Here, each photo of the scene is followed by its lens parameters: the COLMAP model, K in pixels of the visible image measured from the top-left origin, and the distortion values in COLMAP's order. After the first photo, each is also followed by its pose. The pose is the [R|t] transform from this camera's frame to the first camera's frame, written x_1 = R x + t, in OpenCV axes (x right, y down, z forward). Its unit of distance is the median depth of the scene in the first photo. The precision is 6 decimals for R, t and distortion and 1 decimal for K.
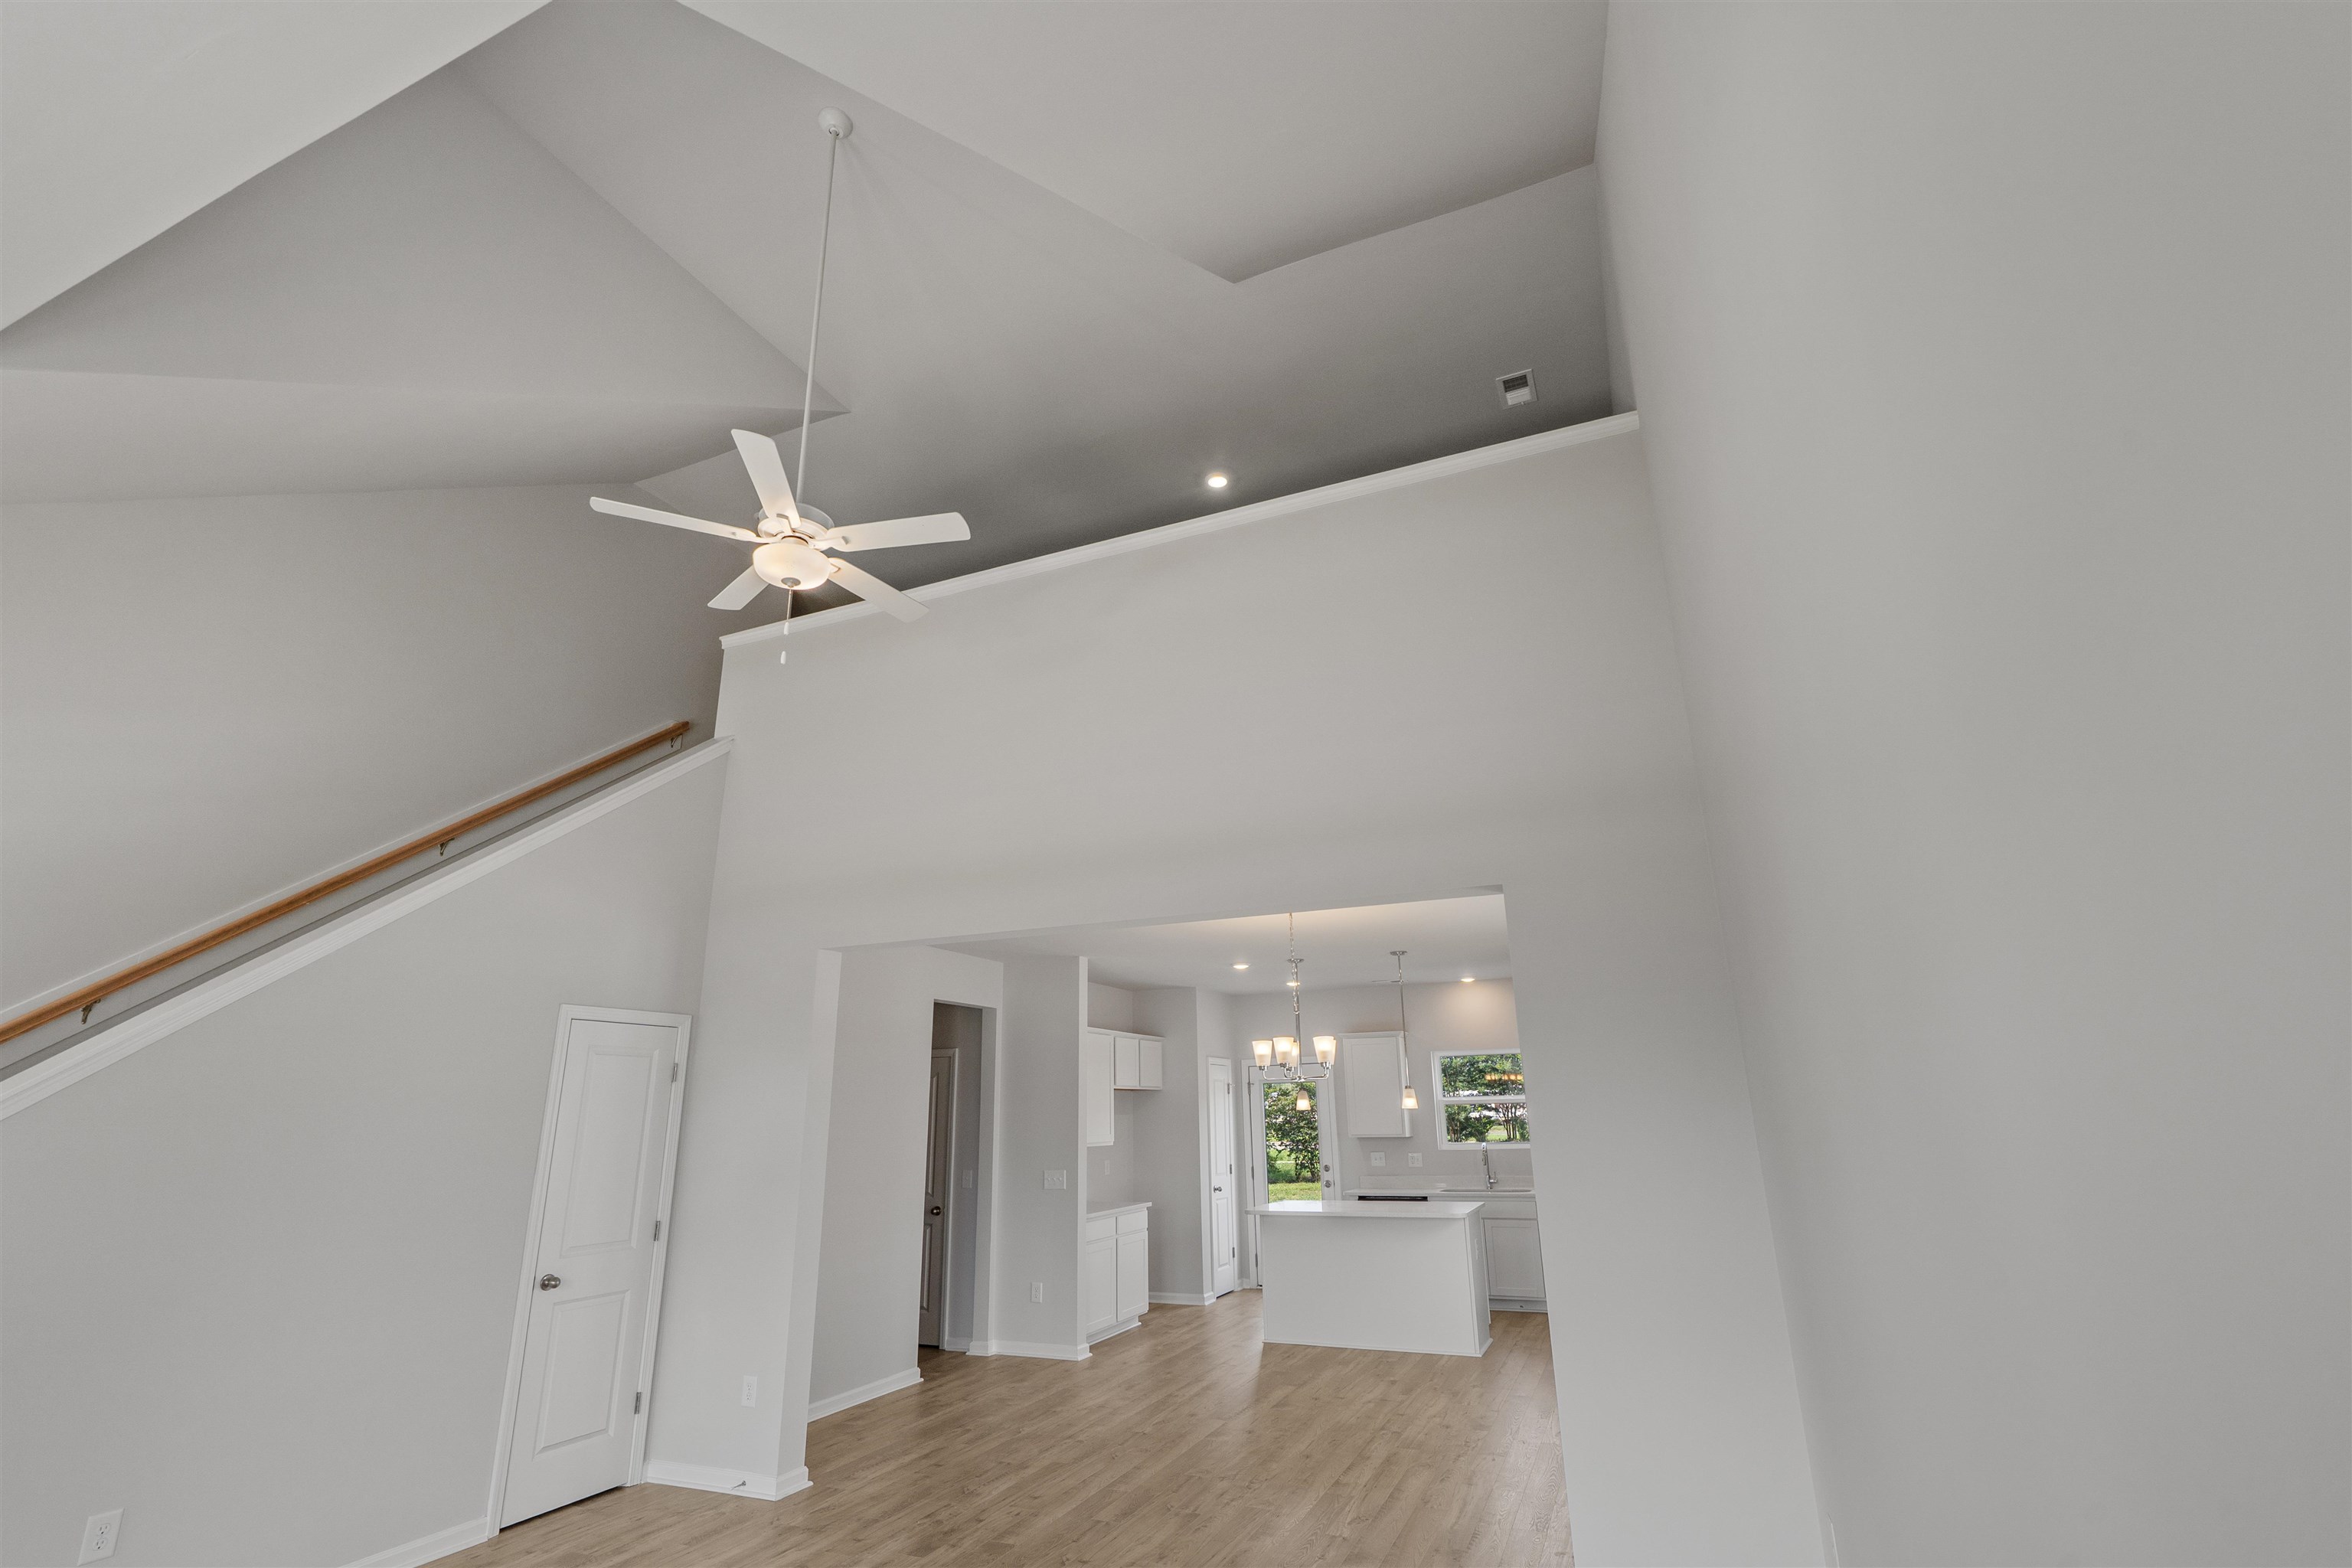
lens RADIAL K [[1071.9, 0, 1179.8], [0, 1071.9, 779.4], [0, 0, 1]] dist [-0.003373, 0.001272]
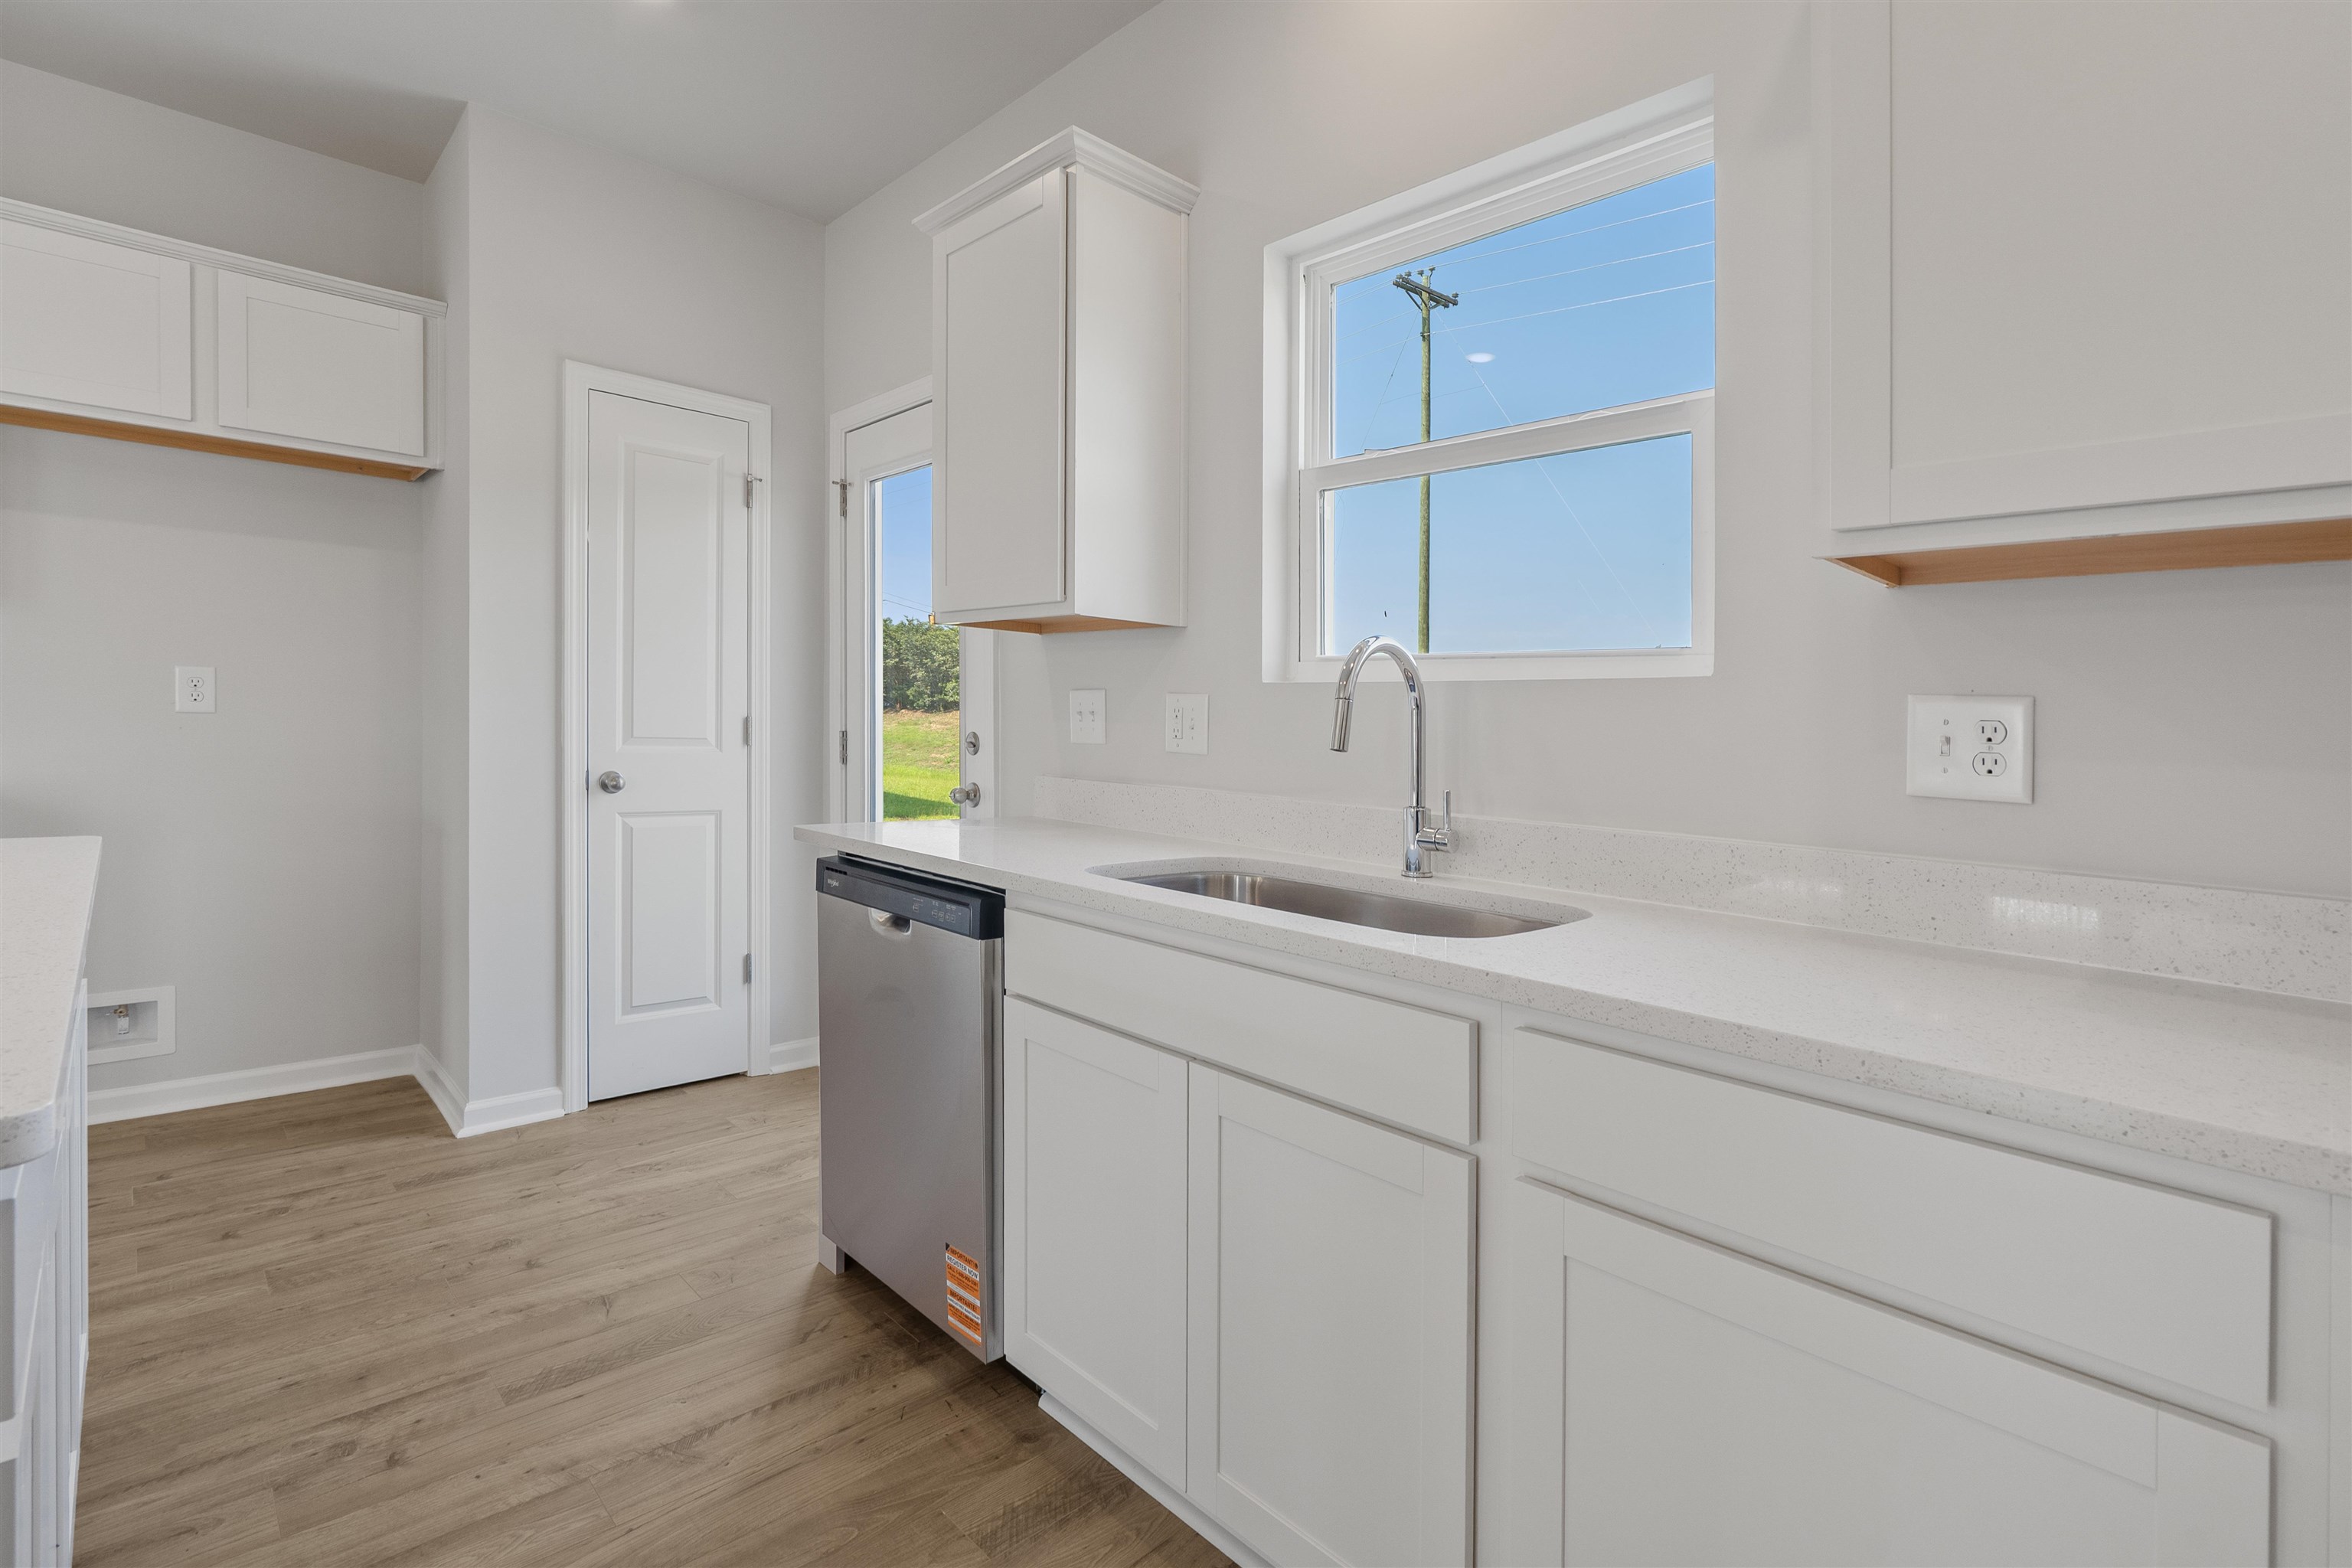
lens RADIAL K [[1071.9, 0, 1220.0], [0, 1071.9, 703.4], [0, 0, 1]] dist [-0.003373, 0.001272]
pose [[0.922790, 0.037791, -0.383446, 0.444140], [0.070164, 0.962058, 0.263670, 0.406340], [0.378861, -0.270216, 0.885126, 1.115595]]
